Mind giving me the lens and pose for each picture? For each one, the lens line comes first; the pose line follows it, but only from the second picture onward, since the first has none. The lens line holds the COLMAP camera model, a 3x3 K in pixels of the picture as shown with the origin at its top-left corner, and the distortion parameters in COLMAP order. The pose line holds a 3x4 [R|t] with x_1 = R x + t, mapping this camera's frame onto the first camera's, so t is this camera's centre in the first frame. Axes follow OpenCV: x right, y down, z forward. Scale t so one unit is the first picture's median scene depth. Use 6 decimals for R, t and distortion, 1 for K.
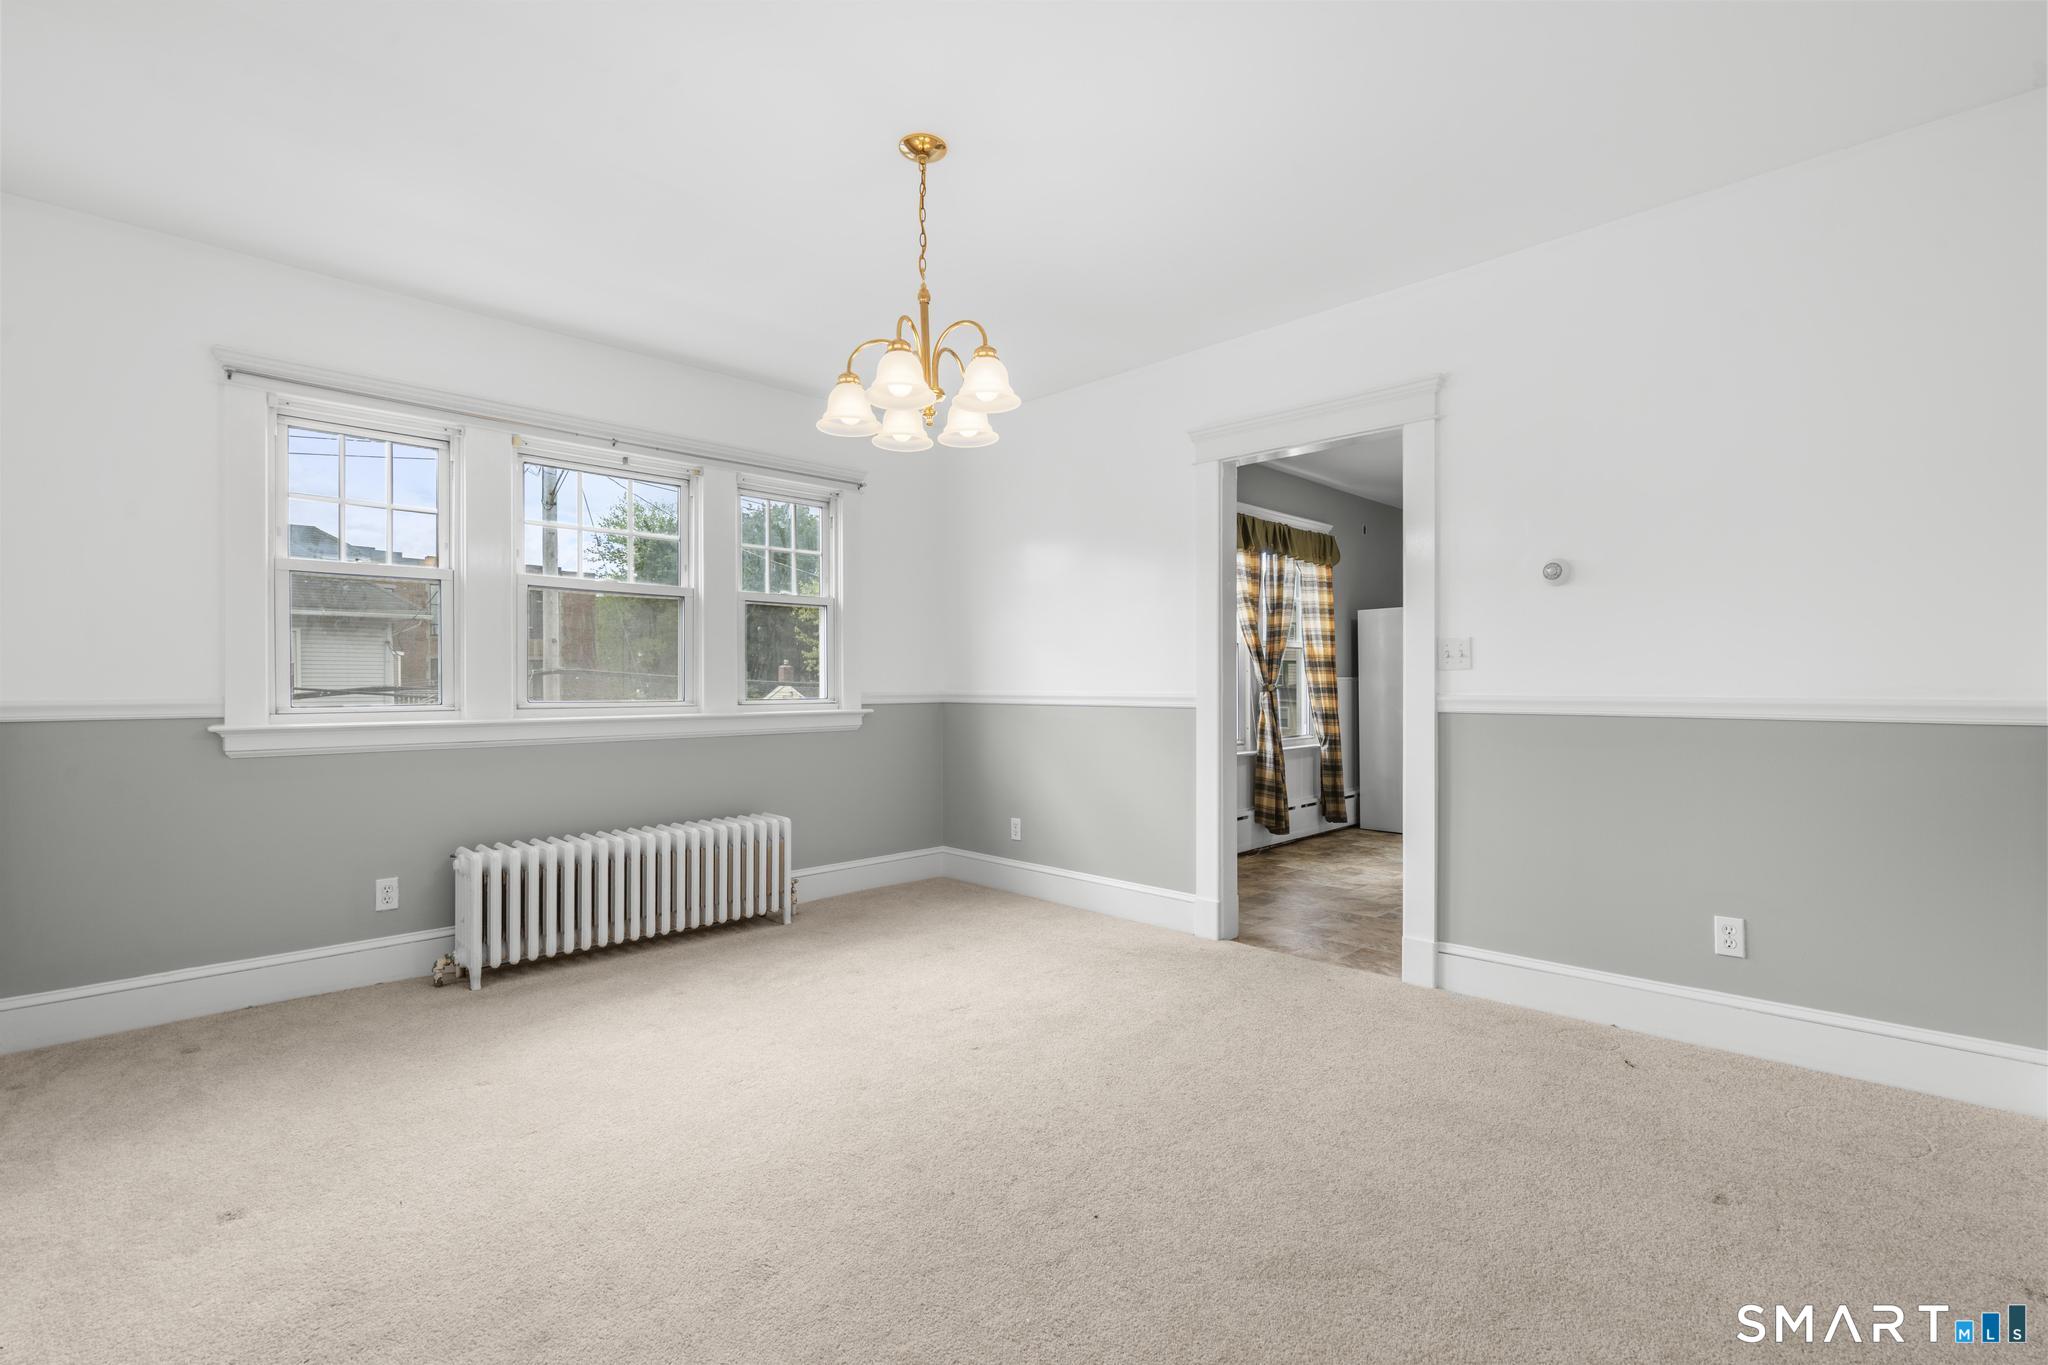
lens RADIAL K [[924.9, 0, 1028.3], [0, 924.9, 686.7], [0, 0, 1]] dist [-0.002045, 0.000745]
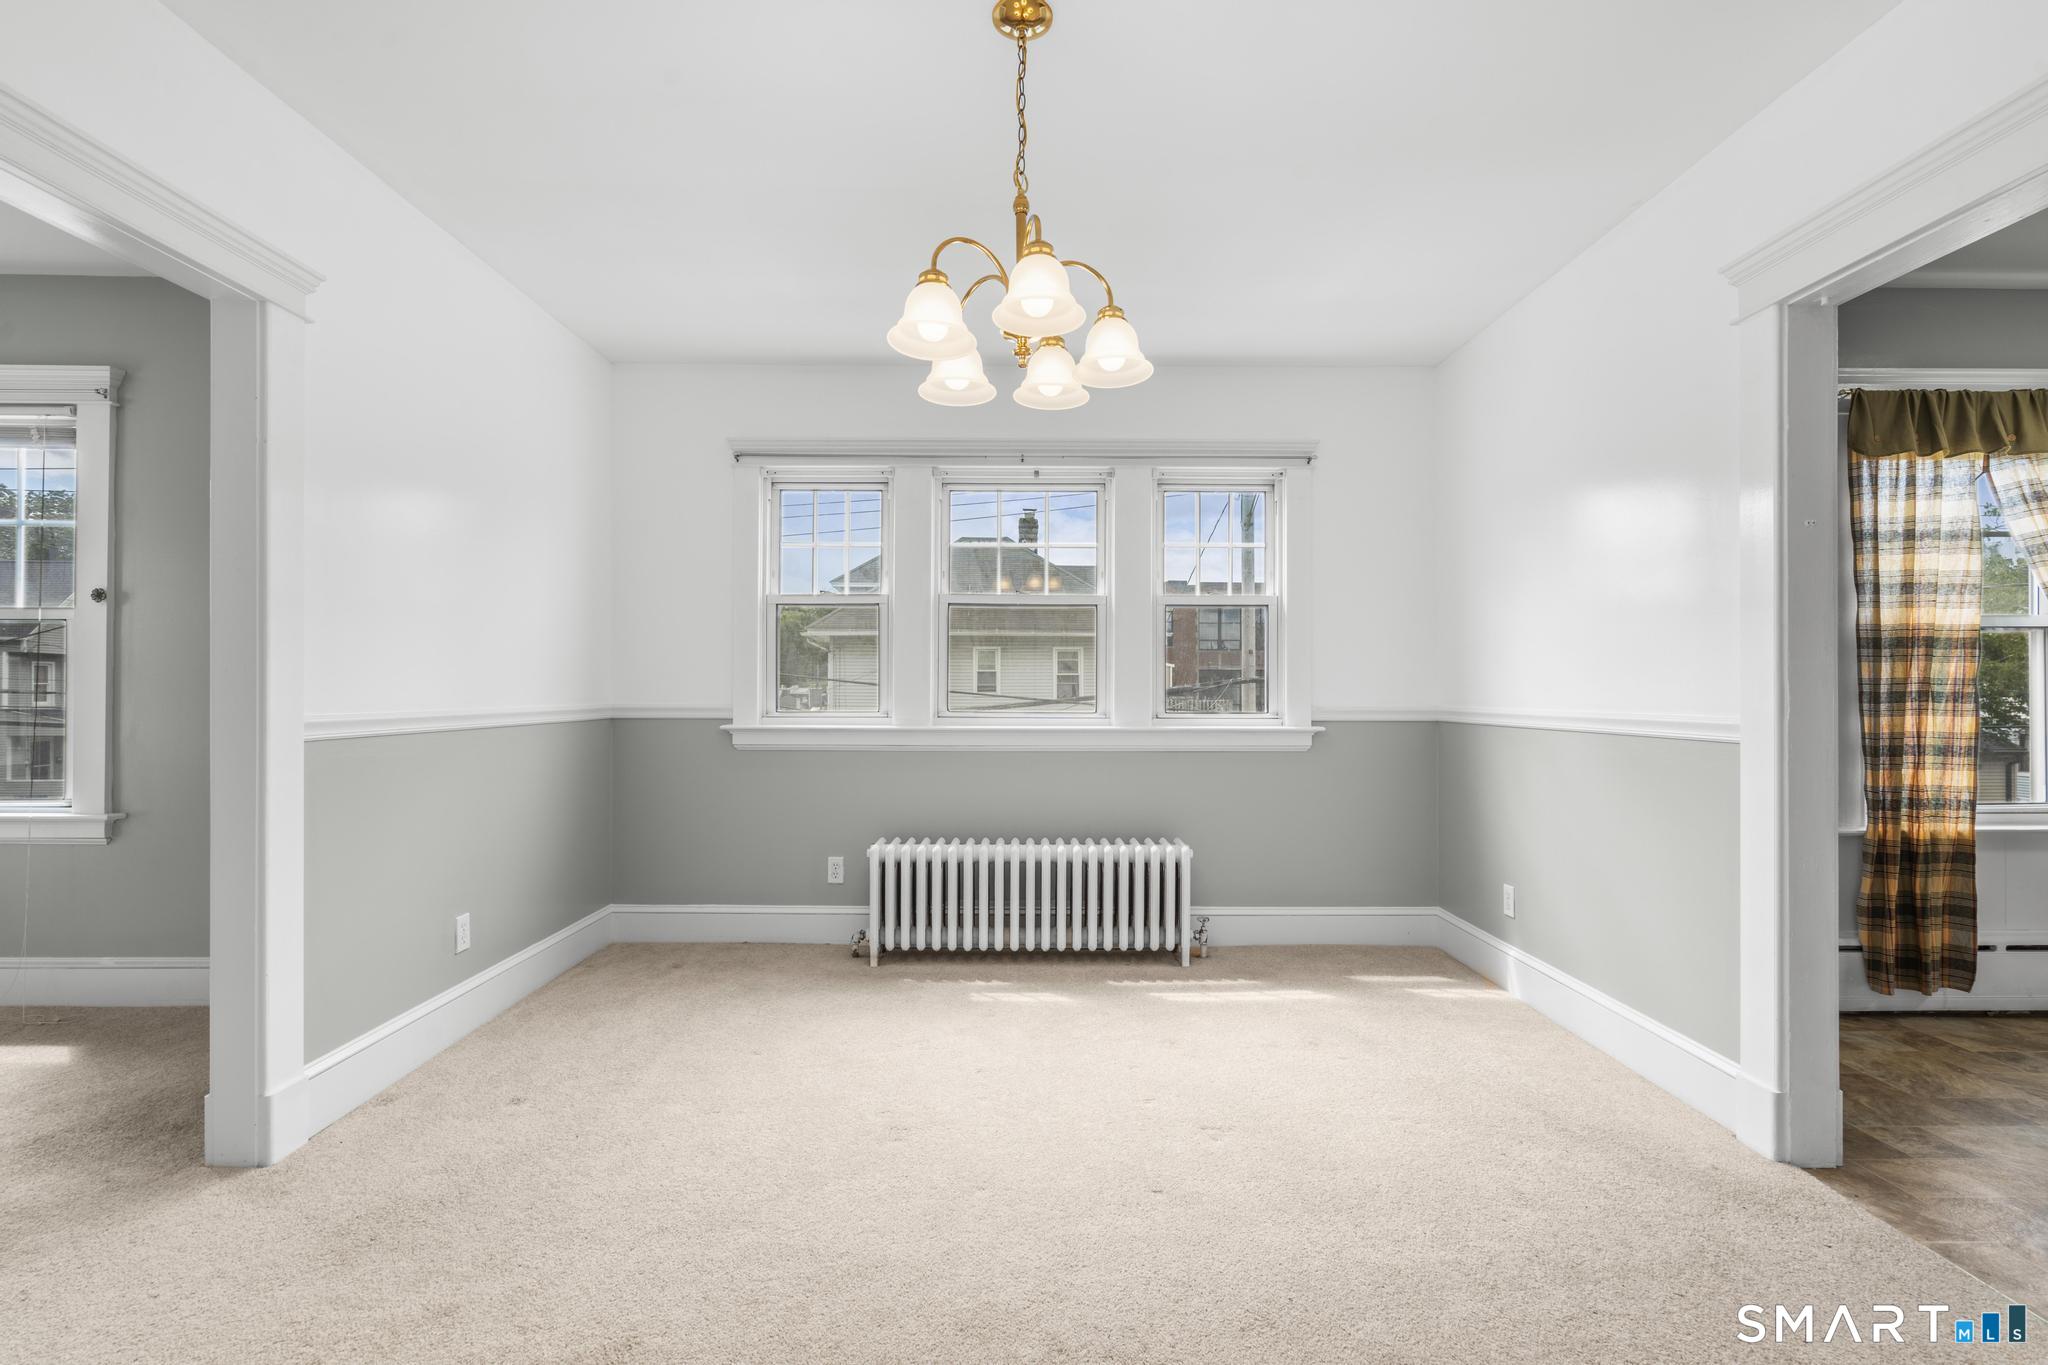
lens RADIAL K [[924.9, 0, 1028.3], [0, 924.9, 686.7], [0, 0, 1]] dist [-0.002045, 0.000745]
pose [[0.707127, 0.000234, -0.707086, 0.288311], [-0.007934, 0.999940, -0.007603, -0.004280], [0.707042, 0.010986, 0.707087, 0.293135]]
